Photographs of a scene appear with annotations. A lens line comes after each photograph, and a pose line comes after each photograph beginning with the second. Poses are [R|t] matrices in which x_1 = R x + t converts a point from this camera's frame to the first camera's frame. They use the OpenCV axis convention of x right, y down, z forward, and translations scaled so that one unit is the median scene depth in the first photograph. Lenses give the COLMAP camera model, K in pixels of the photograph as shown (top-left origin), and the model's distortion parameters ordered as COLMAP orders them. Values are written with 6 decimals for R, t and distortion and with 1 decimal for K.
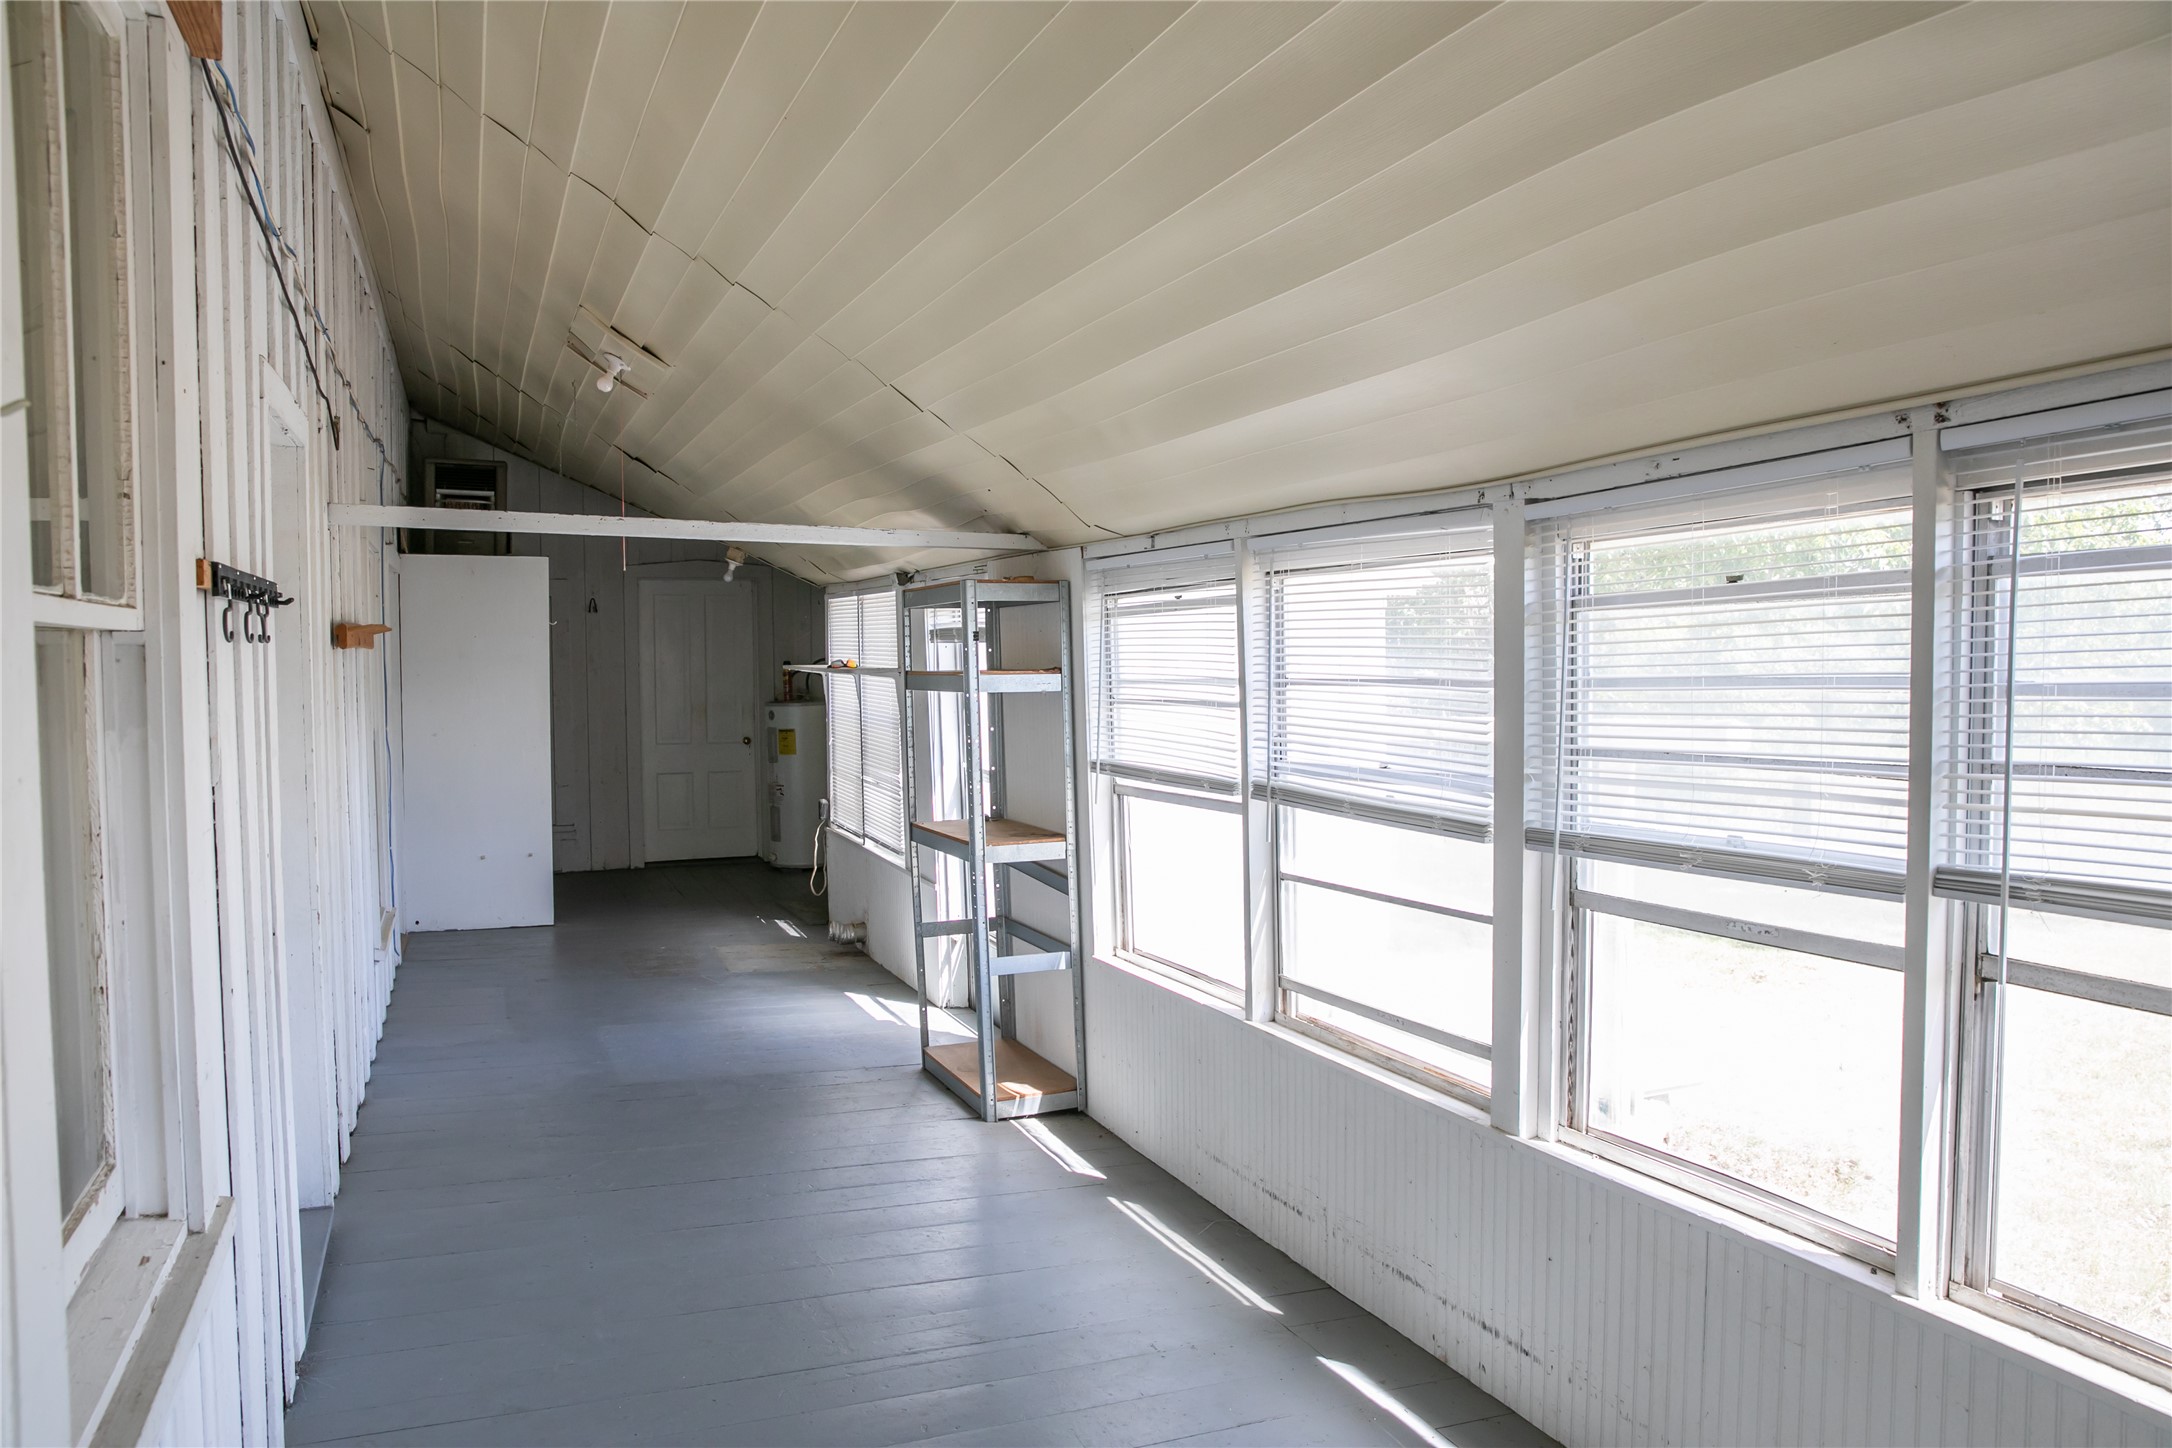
lens RADIAL K [[1462.2, 0, 1076.7], [0, 1462.2, 728.5], [0, 0, 1]] dist [-0.091799, 0.067254]
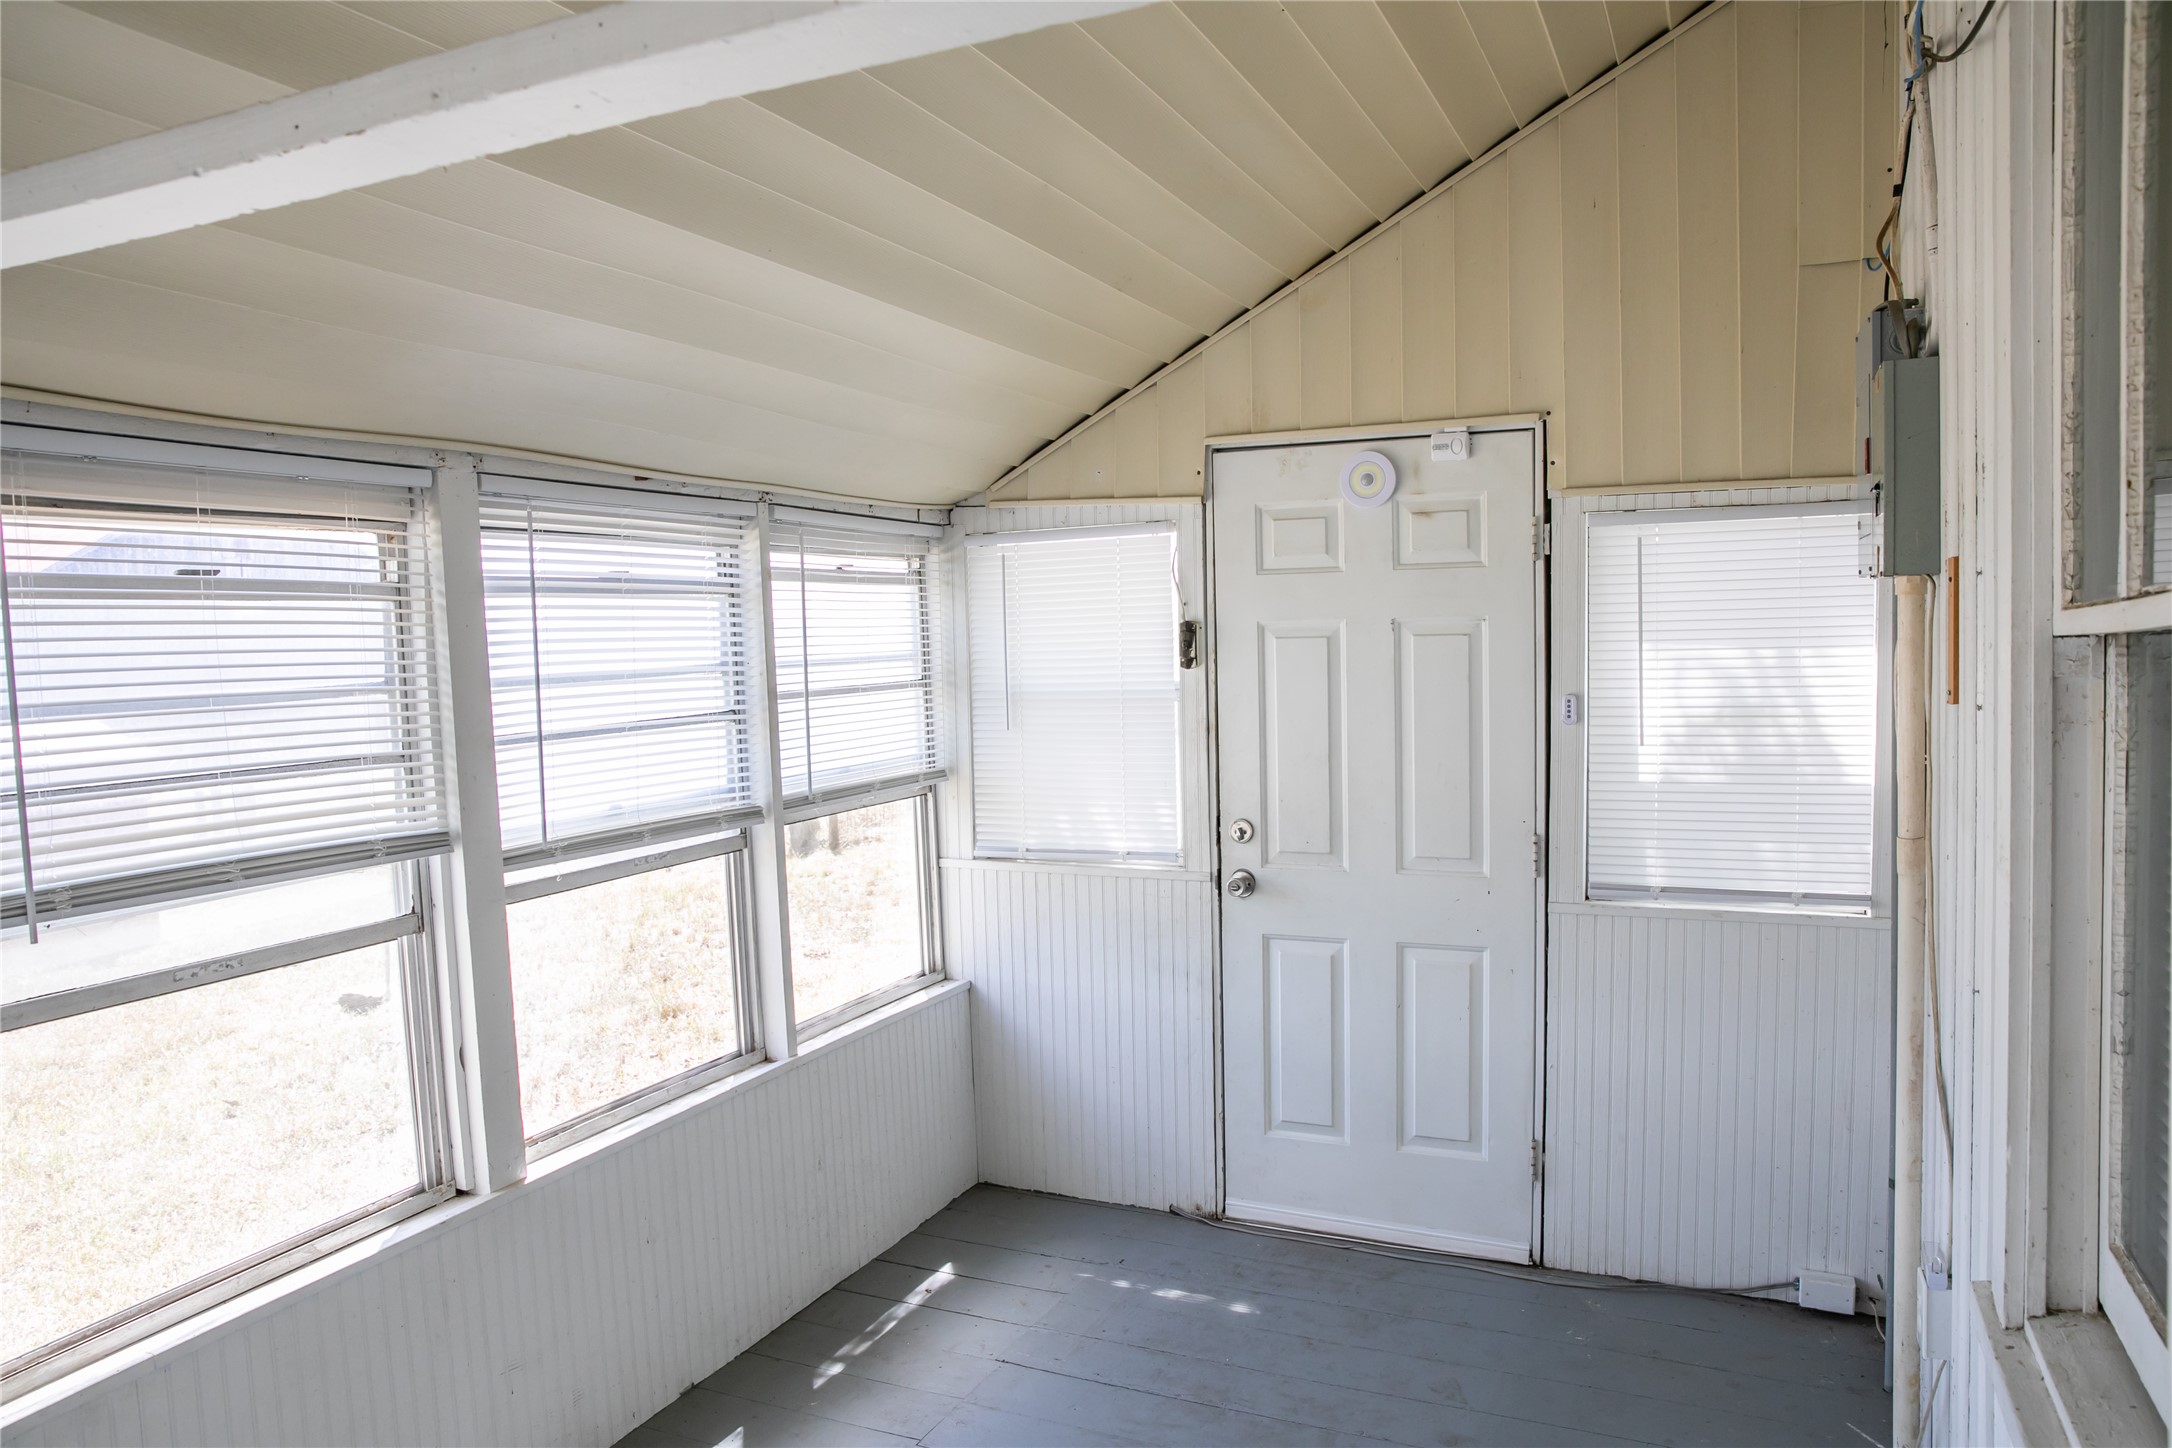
lens RADIAL K [[1462.2, 0, 1076.7], [0, 1462.2, 728.5], [0, 0, 1]] dist [-0.091799, 0.067254]
pose [[-0.687685, -0.021985, 0.725677, -0.624020], [0.070123, 0.992857, 0.096531, -0.064521], [-0.722615, 0.117270, -0.681230, 1.403051]]
